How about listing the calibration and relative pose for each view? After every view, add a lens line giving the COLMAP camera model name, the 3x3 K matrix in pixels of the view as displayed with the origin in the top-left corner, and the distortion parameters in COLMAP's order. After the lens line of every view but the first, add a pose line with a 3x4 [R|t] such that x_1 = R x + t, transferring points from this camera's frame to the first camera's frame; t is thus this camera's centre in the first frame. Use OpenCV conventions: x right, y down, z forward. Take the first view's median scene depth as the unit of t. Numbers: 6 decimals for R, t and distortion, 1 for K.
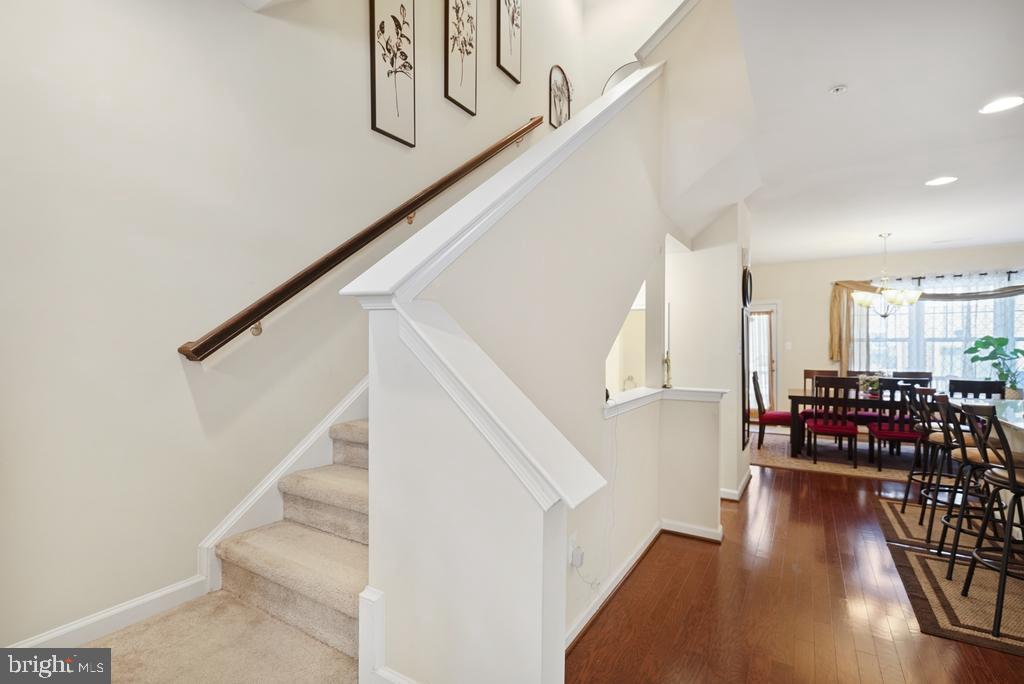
lens RADIAL K [[479.3, 0, 508.0], [0, 479.3, 345.3], [0, 0, 1]] dist [0.017723, 0.001099]
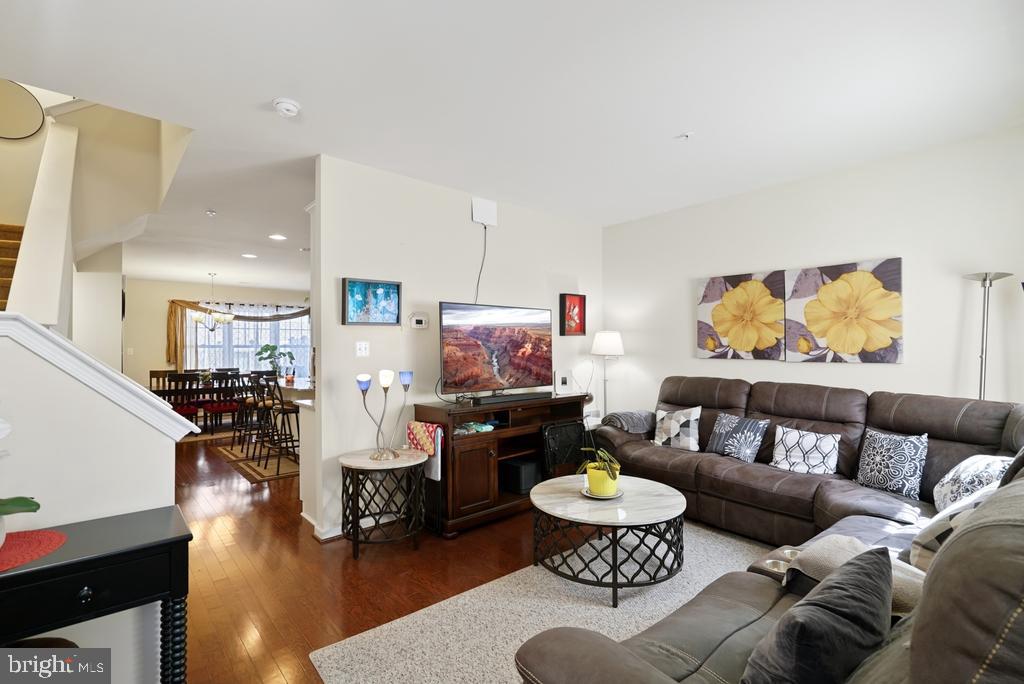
lens RADIAL K [[479.3, 0, 516.8], [0, 479.3, 348.3], [0, 0, 1]] dist [0.017723, 0.001099]
pose [[0.297384, 0.001269, 0.954757, -0.292391], [0.005086, 0.999983, -0.002913, 0.002853], [-0.954745, 0.005722, 0.297372, -0.261544]]
